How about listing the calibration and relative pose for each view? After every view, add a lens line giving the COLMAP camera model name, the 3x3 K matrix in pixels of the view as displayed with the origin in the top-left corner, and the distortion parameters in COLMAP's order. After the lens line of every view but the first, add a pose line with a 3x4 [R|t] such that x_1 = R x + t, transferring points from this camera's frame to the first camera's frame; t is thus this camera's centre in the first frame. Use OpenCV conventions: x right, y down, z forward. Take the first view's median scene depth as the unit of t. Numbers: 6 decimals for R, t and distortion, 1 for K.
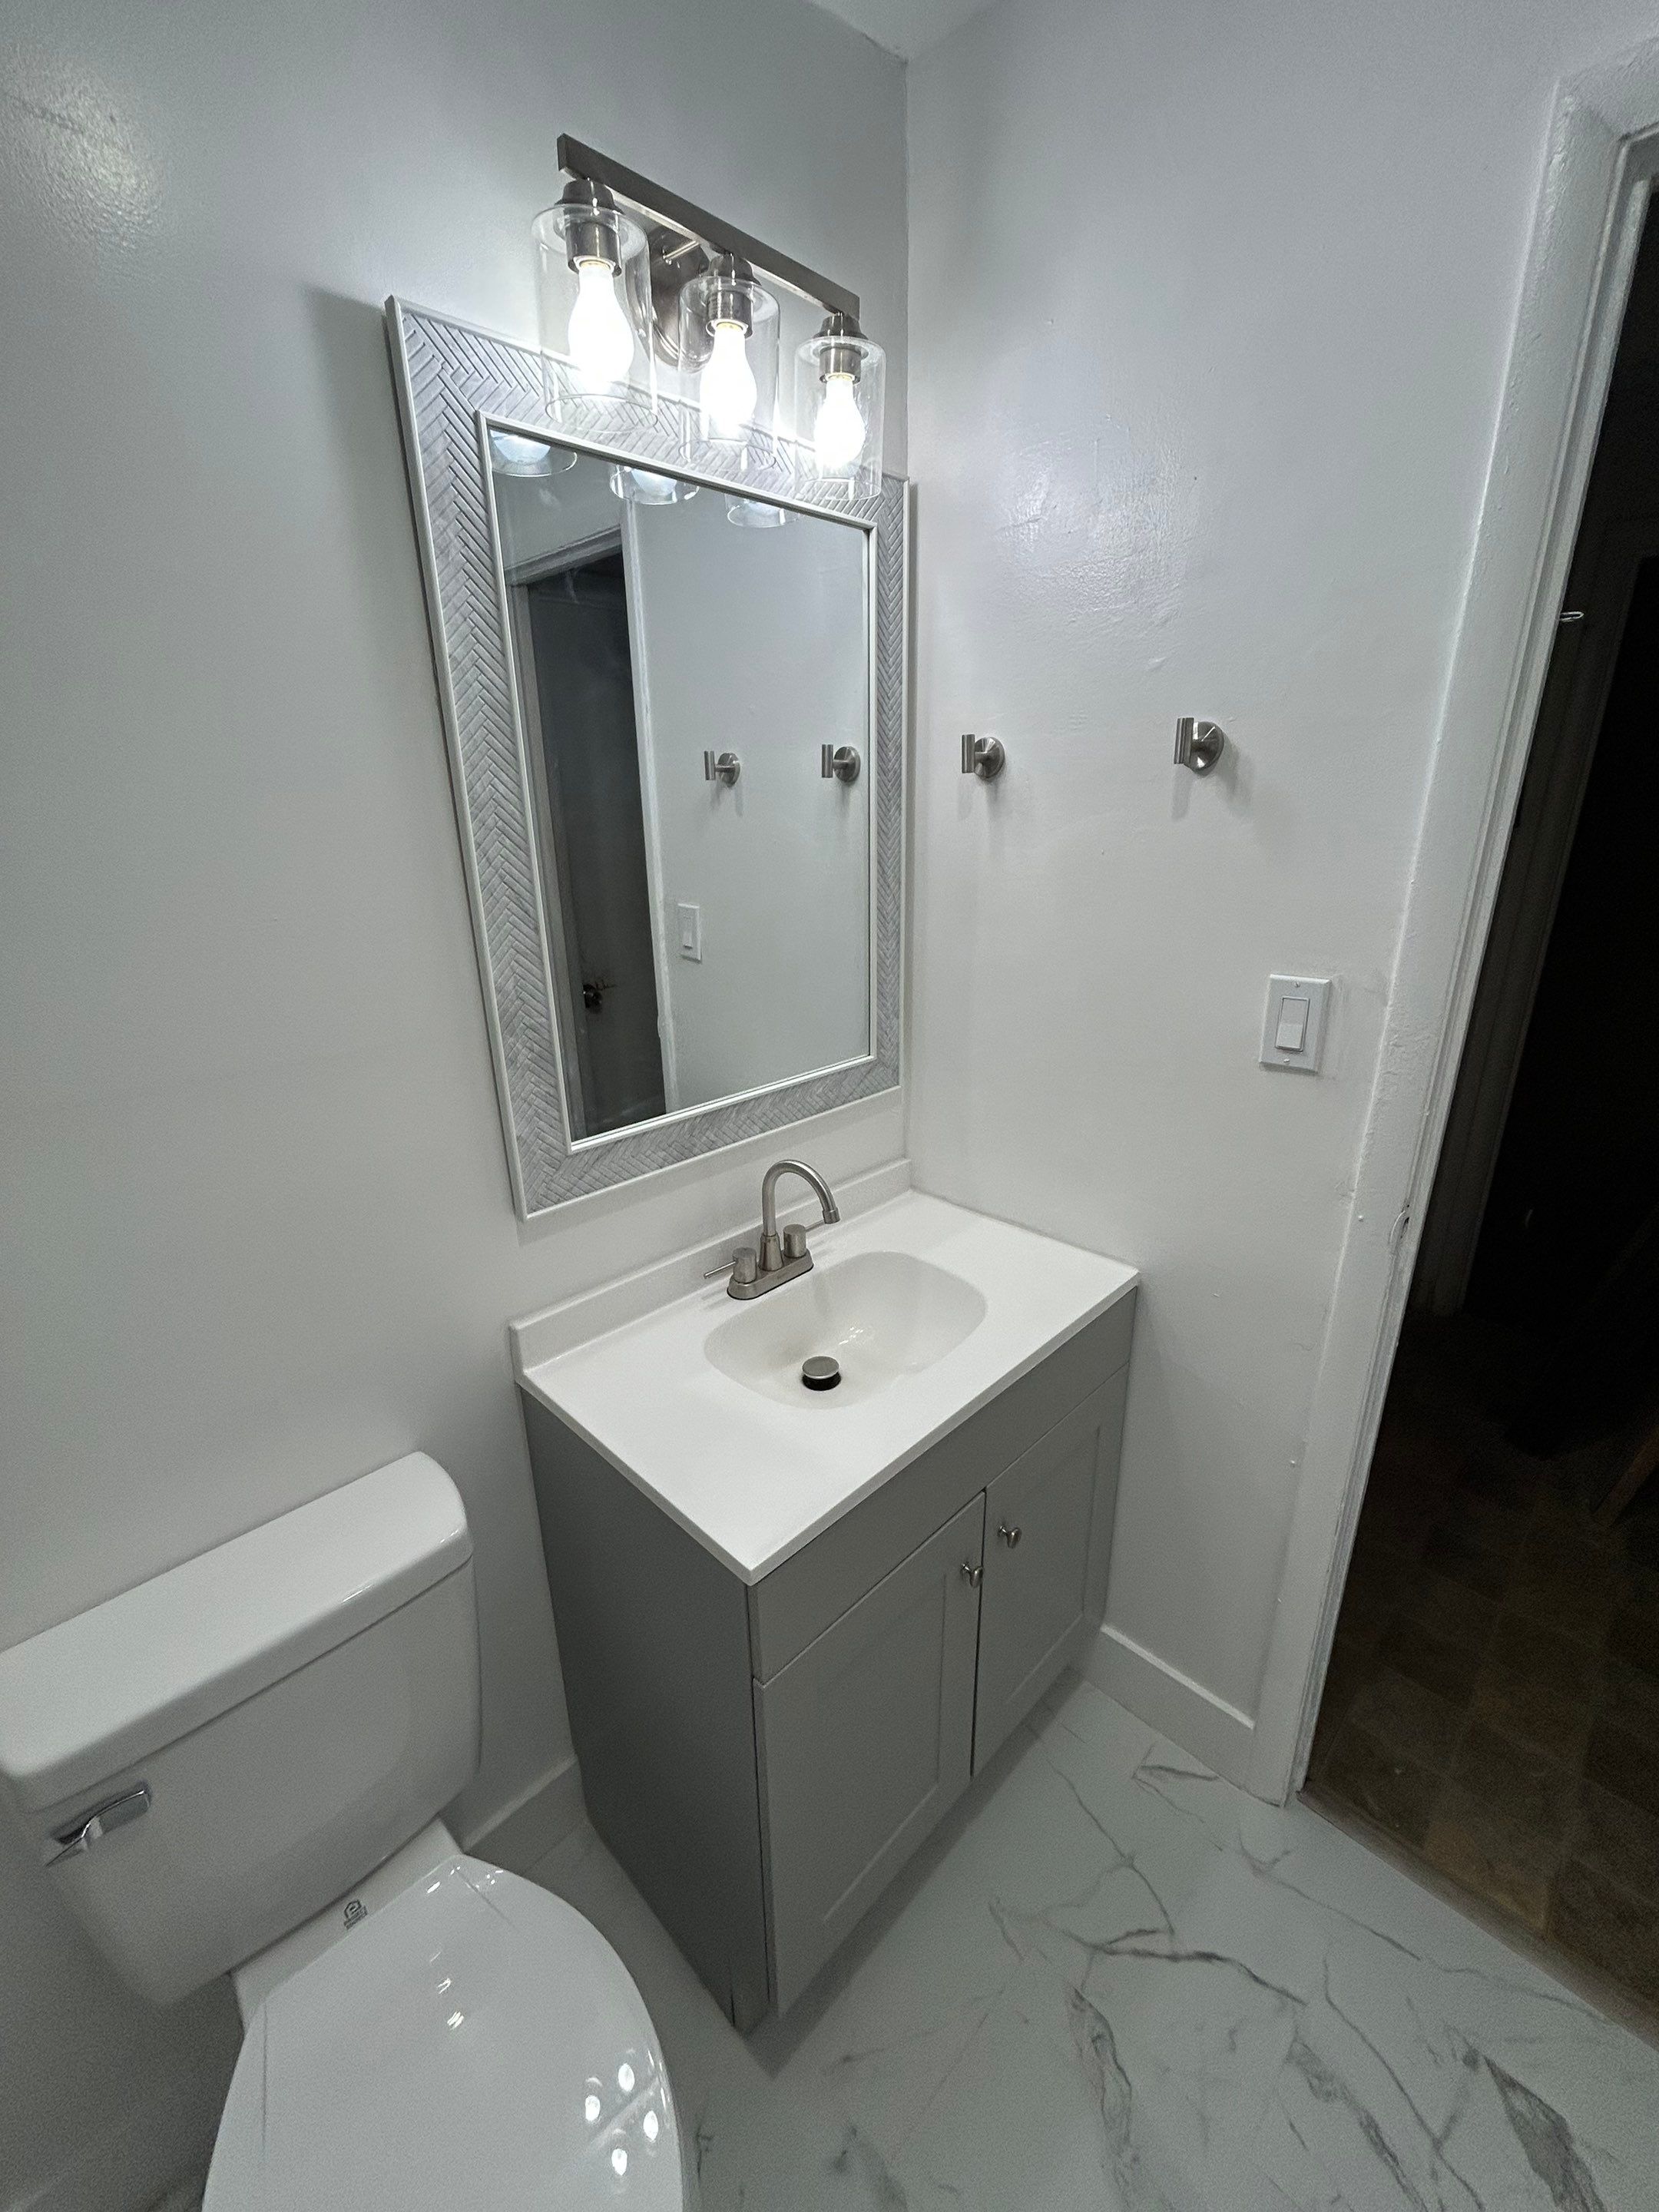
lens RADIAL K [[895.6, 0, 836.0], [0, 895.6, 1103.8], [0, 0, 1]] dist [-0.001026, 0.000820]
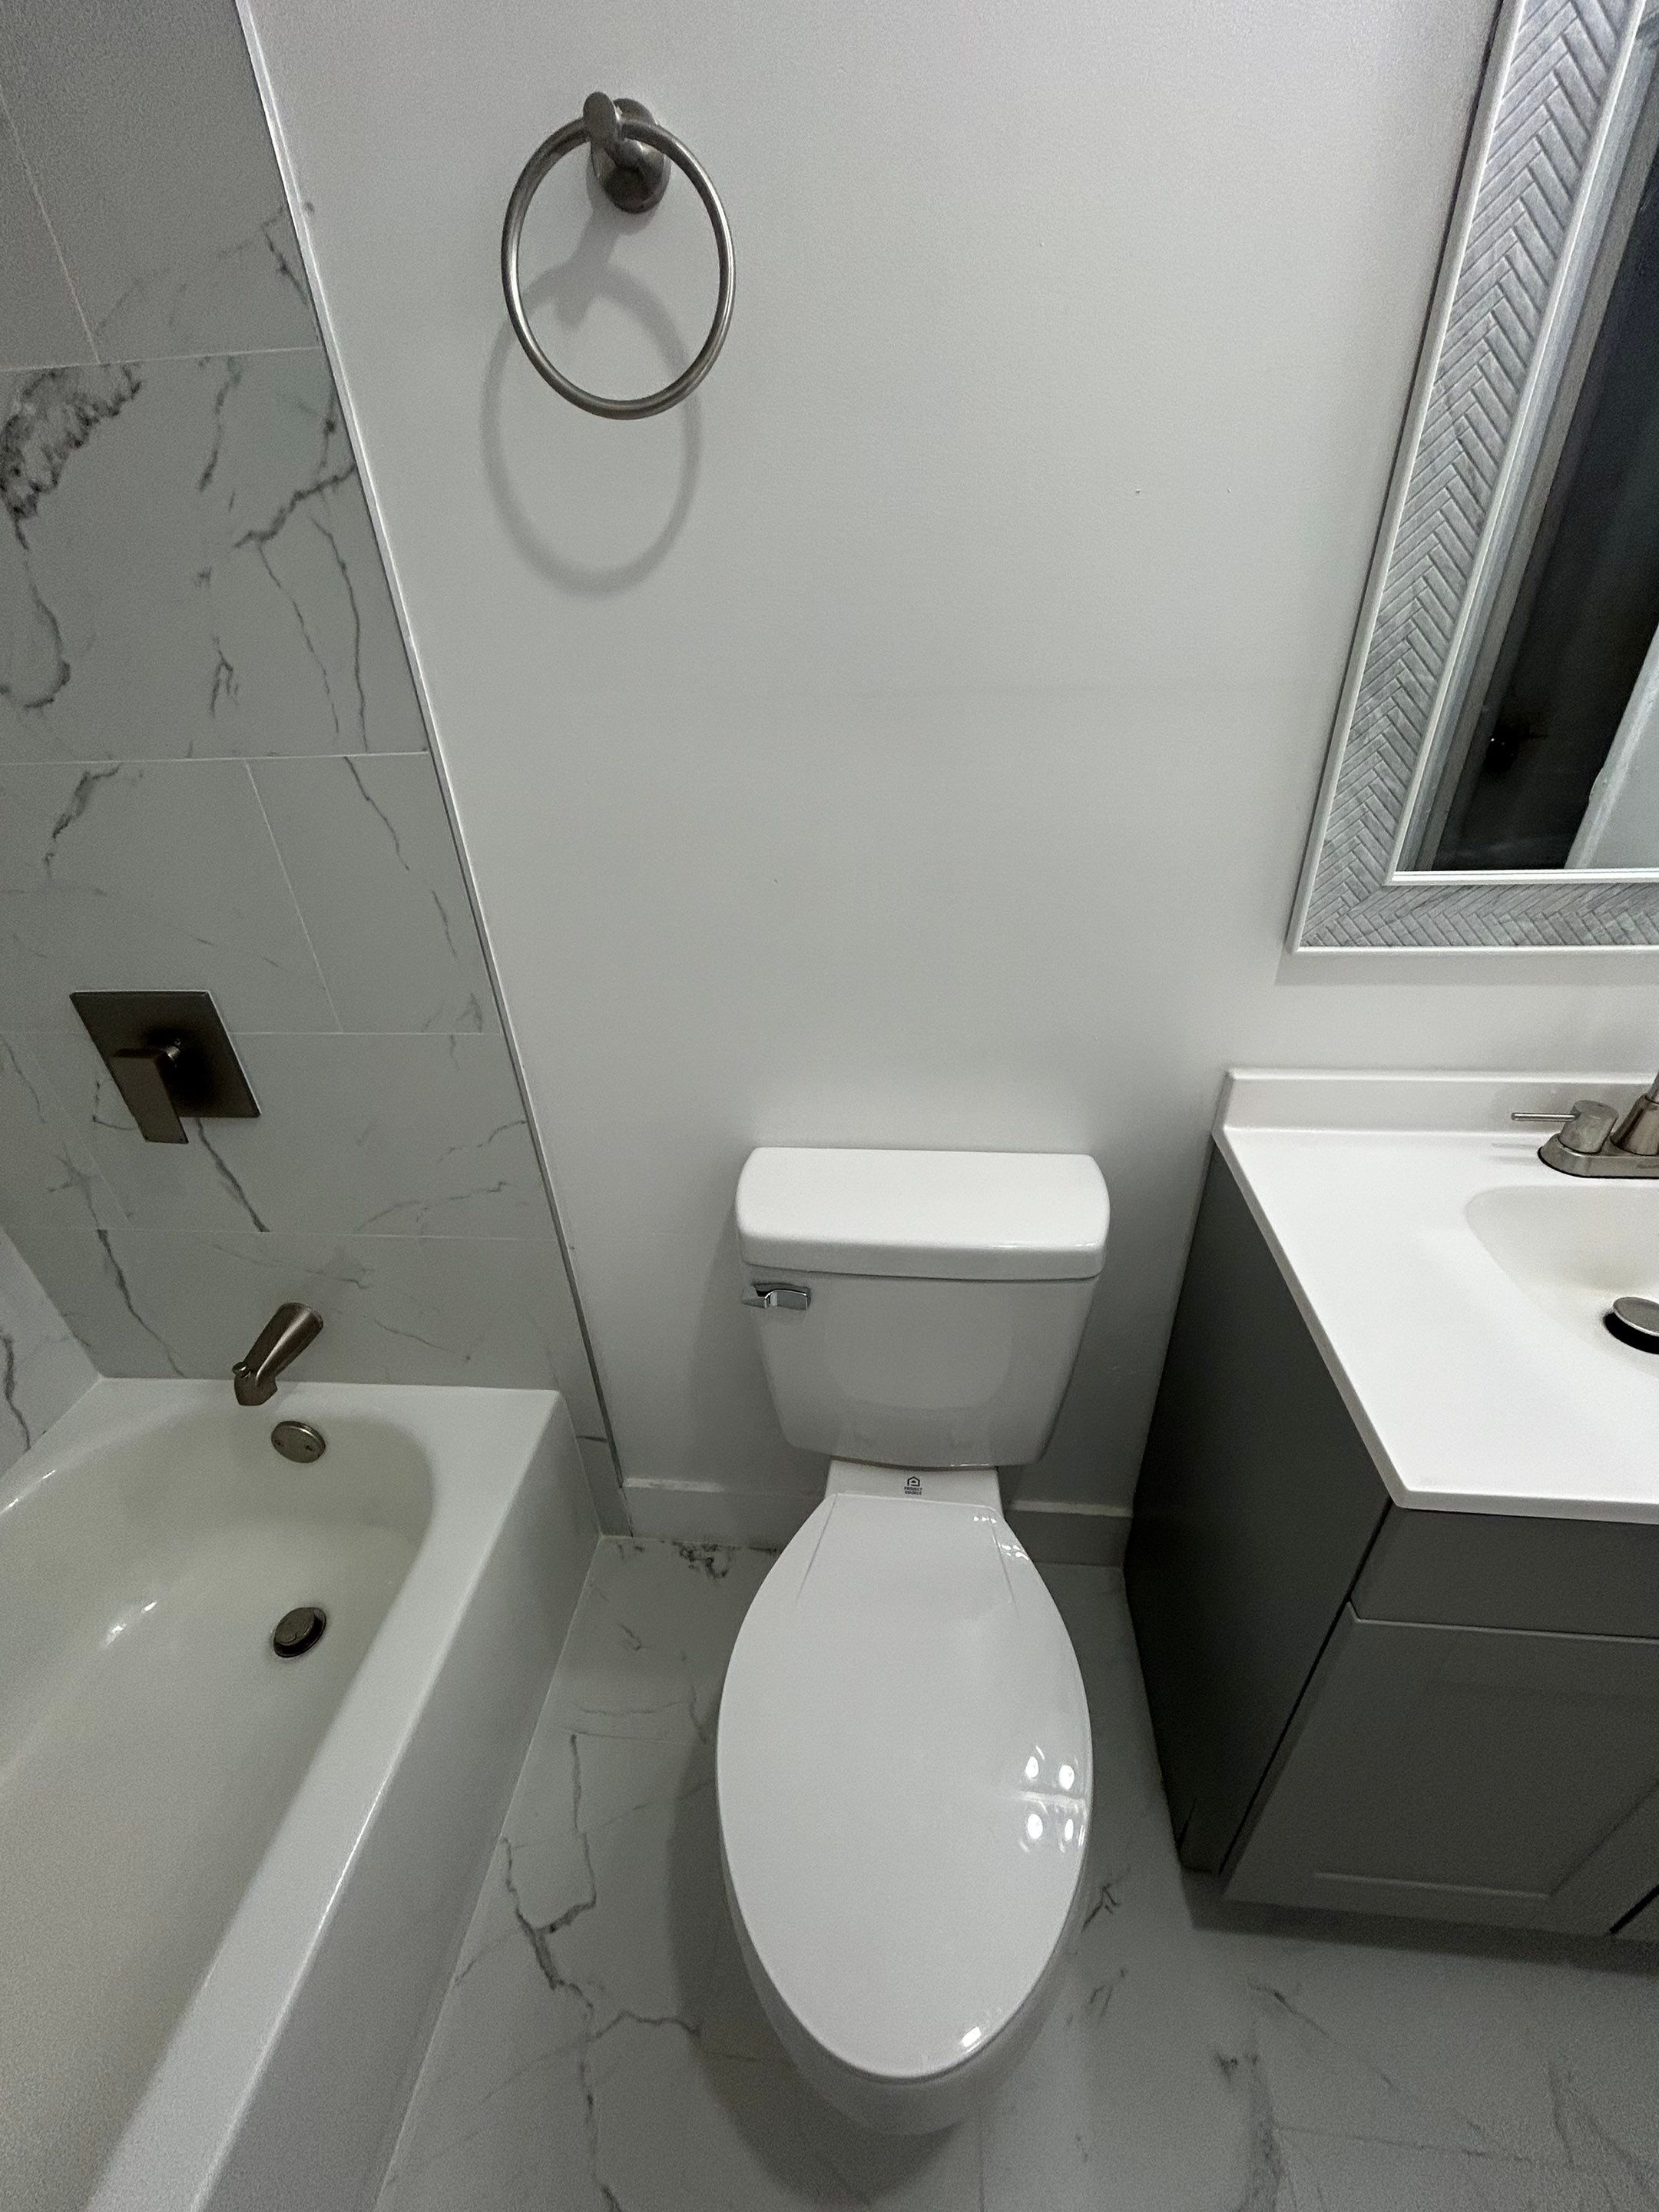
lens RADIAL K [[895.6, 0, 834.3], [0, 895.6, 1105.1], [0, 0, 1]] dist [-0.001026, 0.000820]
pose [[0.633747, 0.392303, -0.666680, -0.022205], [-0.220704, 0.917734, 0.330233, 0.080041], [0.741387, -0.062145, 0.668194, 0.155473]]
